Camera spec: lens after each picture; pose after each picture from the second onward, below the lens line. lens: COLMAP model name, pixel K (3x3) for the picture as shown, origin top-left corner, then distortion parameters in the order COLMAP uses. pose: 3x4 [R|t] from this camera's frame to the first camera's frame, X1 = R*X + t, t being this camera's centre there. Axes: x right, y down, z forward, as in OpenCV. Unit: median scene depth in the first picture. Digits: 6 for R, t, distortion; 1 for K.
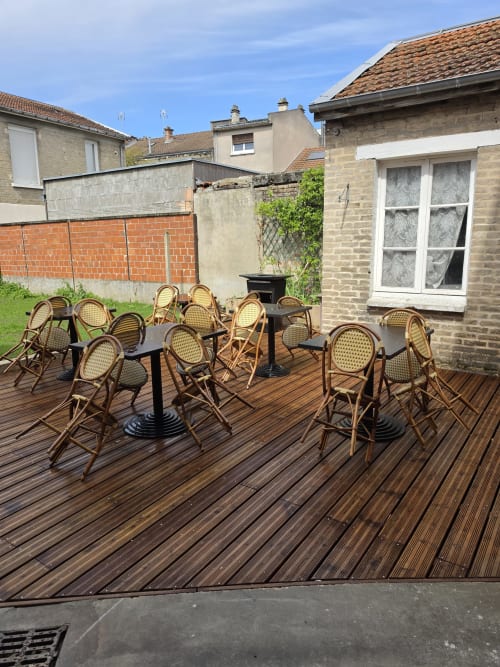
lens RADIAL K [[458.7, 0, 250.0], [0, 458.7, 333.5], [0, 0, 1]] dist [0.089647, -0.101458]
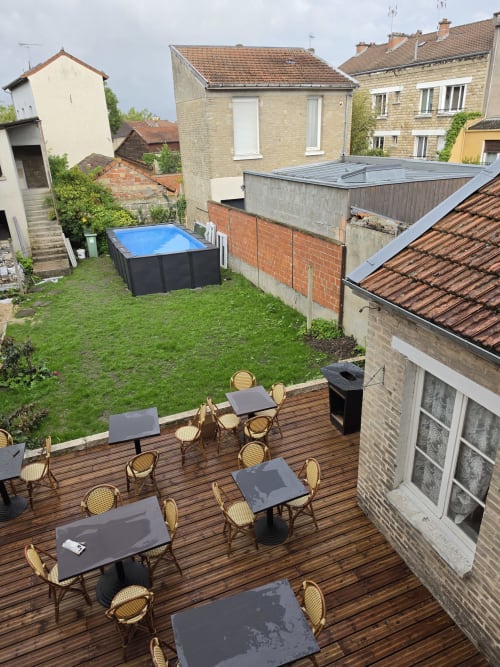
lens RADIAL K [[458.7, 0, 250.0], [0, 458.7, 333.5], [0, 0, 1]] dist [0.089647, -0.101458]
pose [[0.832593, 0.207672, -0.513480, 0.240324], [-0.072415, 0.959906, 0.270805, -0.331093], [0.549131, -0.188287, 0.814250, 0.099204]]
